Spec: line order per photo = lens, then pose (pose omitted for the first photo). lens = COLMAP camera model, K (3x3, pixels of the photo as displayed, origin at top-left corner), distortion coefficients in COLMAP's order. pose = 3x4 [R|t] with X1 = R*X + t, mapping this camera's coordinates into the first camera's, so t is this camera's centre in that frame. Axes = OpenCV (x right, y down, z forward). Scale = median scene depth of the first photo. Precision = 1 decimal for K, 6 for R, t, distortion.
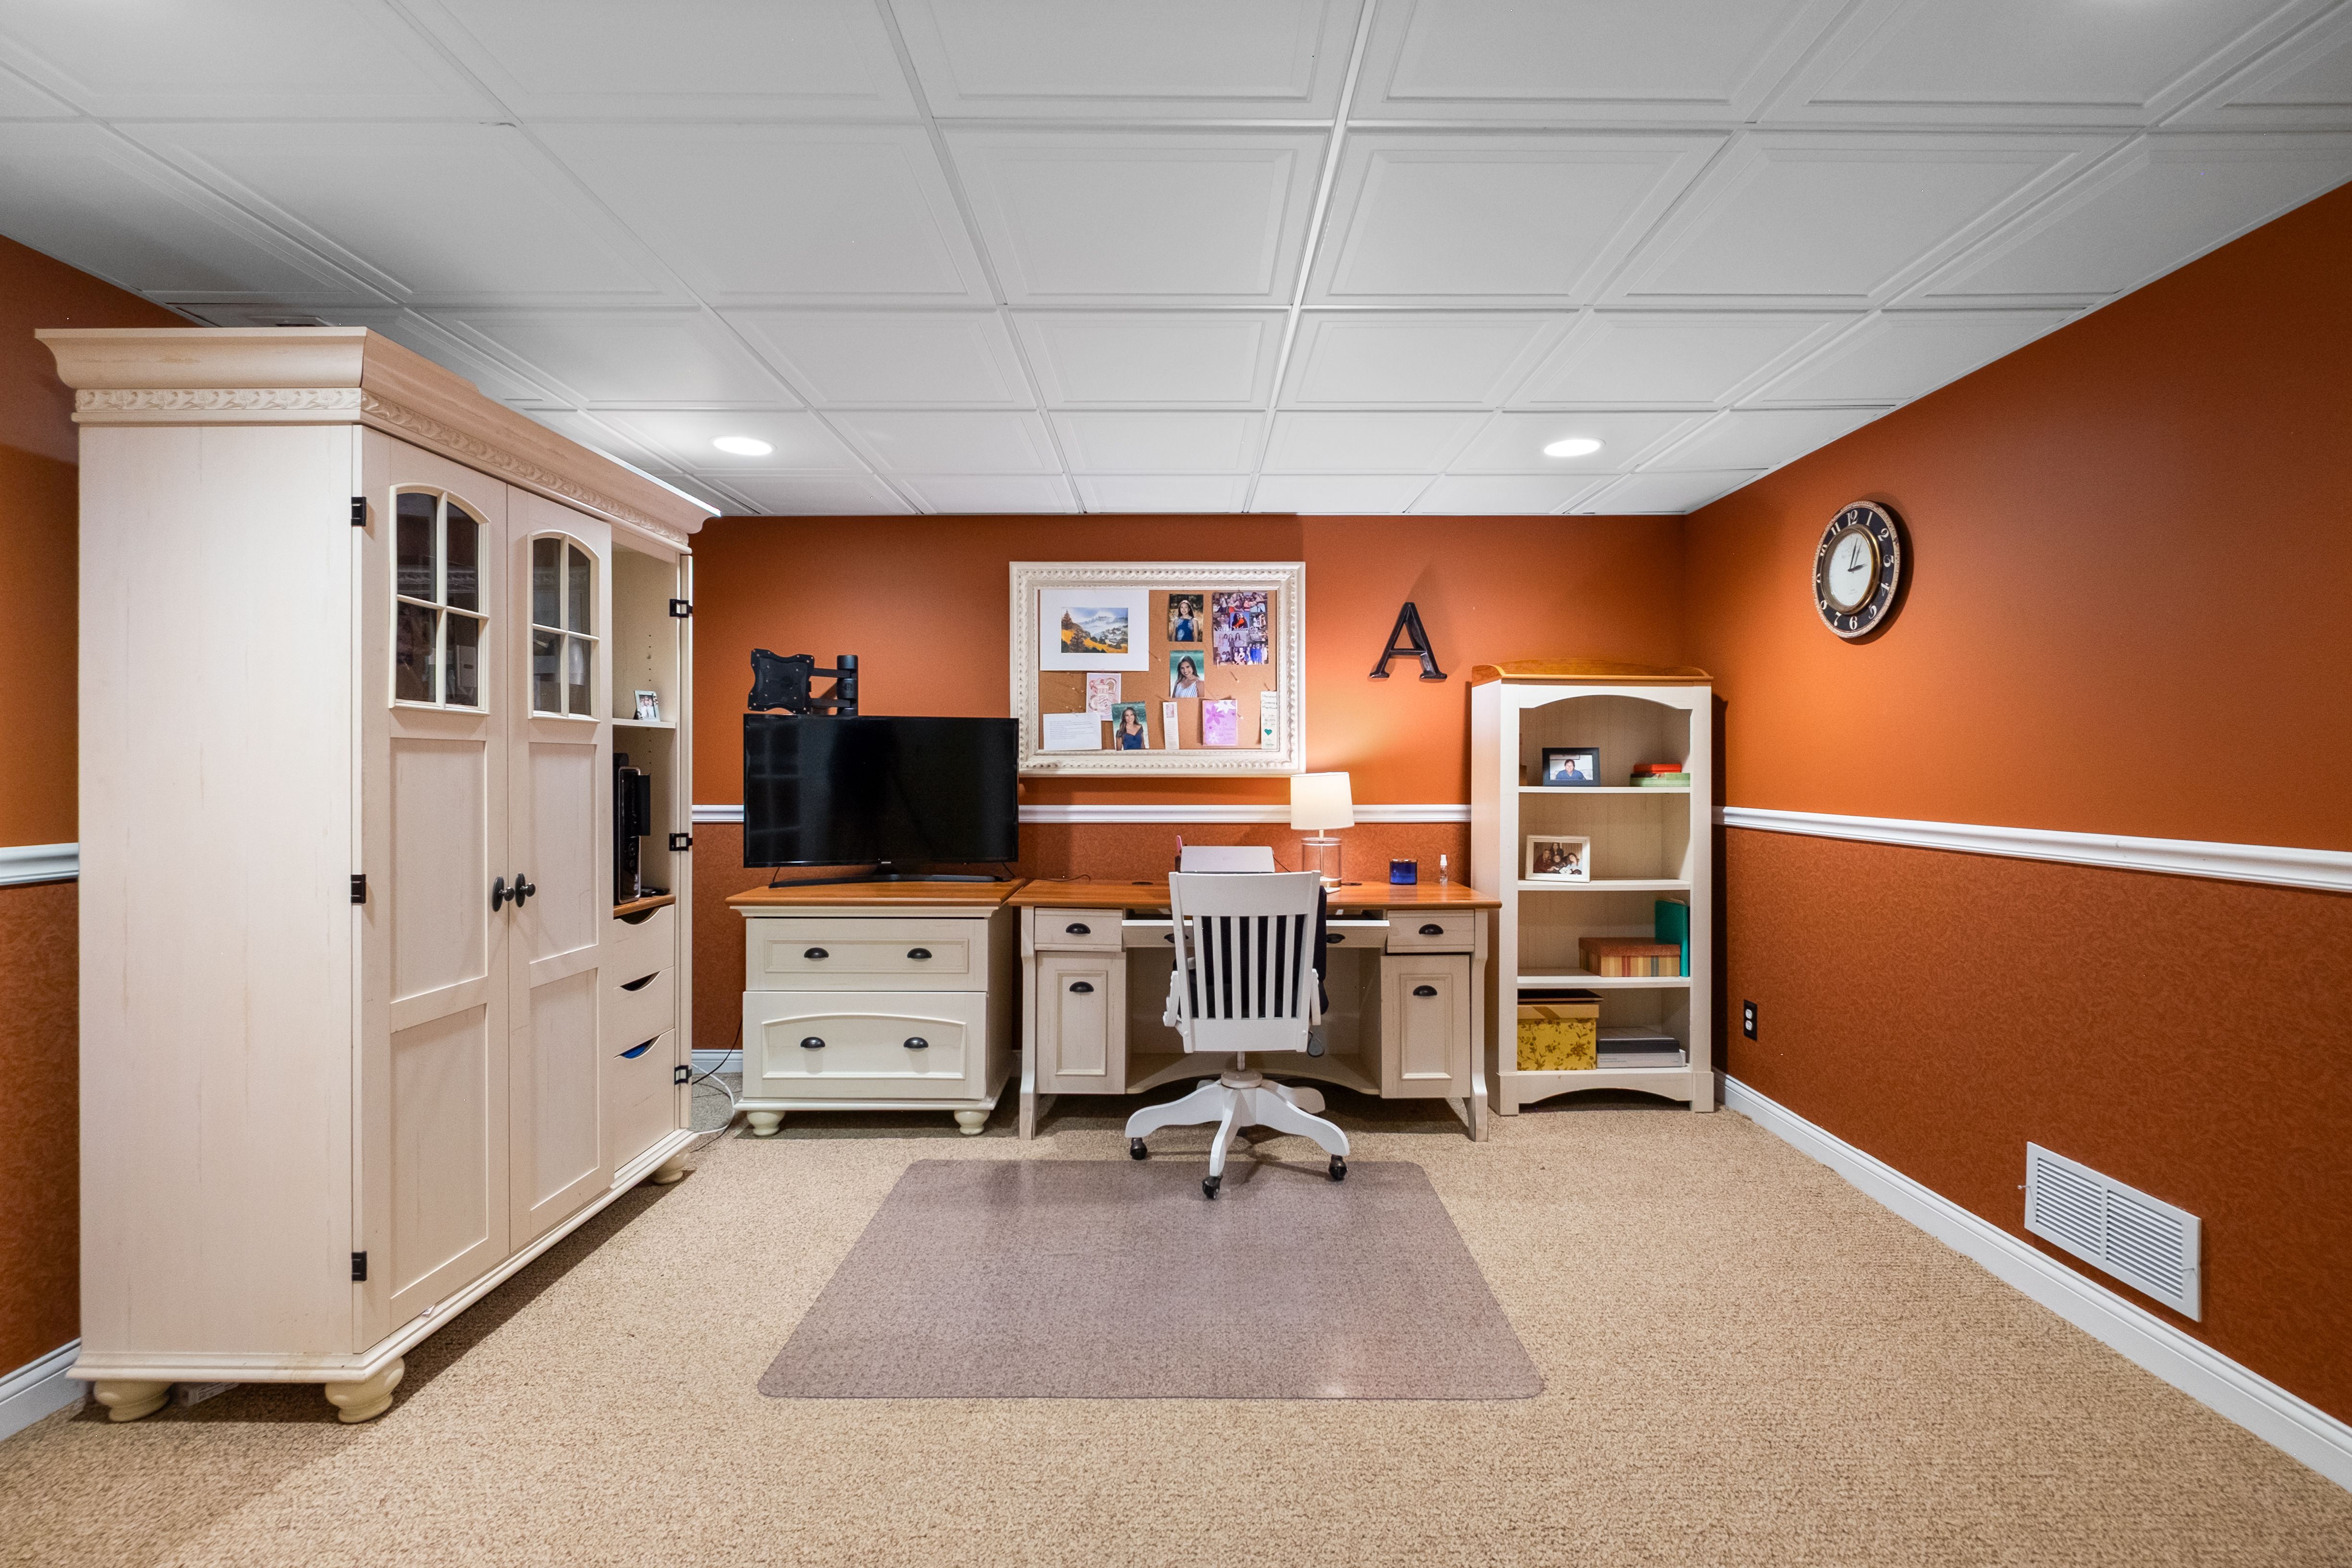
lens RADIAL K [[1033.8, 0, 1182.8], [0, 1033.8, 769.7], [0, 0, 1]] dist [-0.000071, -0.002328]
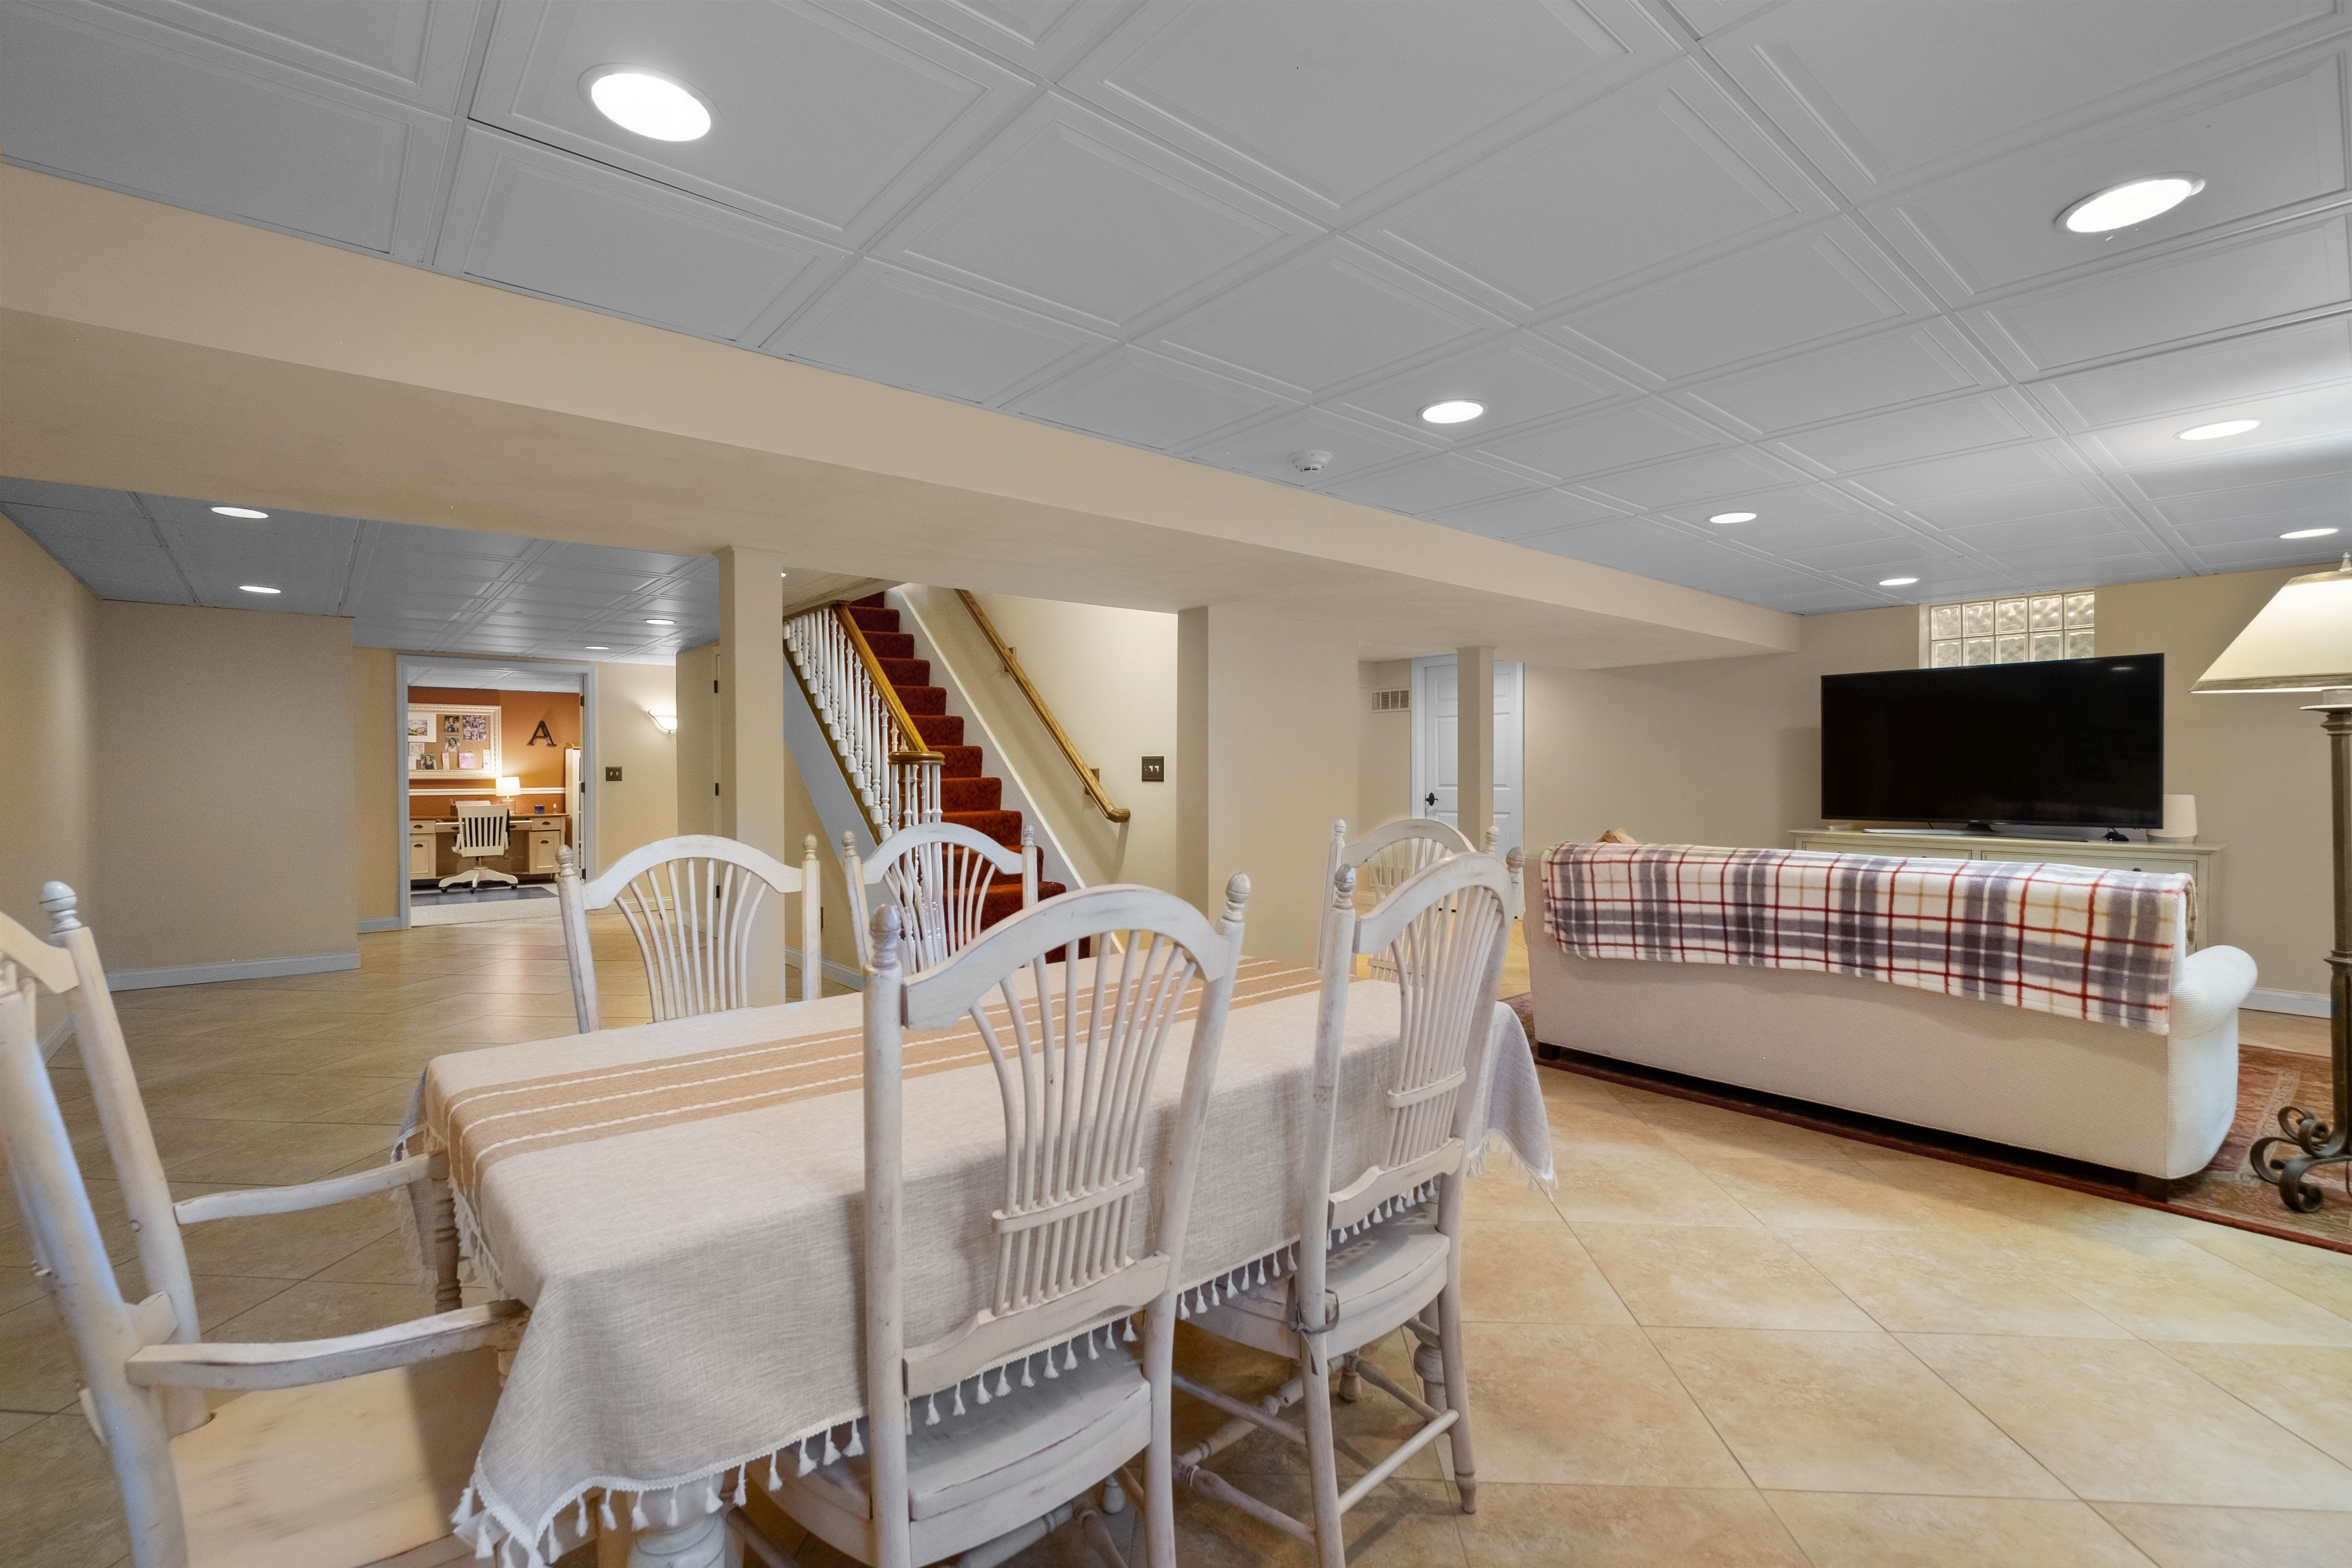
lens RADIAL K [[1033.8, 0, 1194.9], [0, 1033.8, 782.9], [0, 0, 1]] dist [-0.000071, -0.002328]
pose [[0.753843, -0.008336, 0.657001, -0.349649], [-0.001532, 0.999894, 0.014445, -0.028790], [-0.657053, -0.011896, 0.753751, -2.698402]]
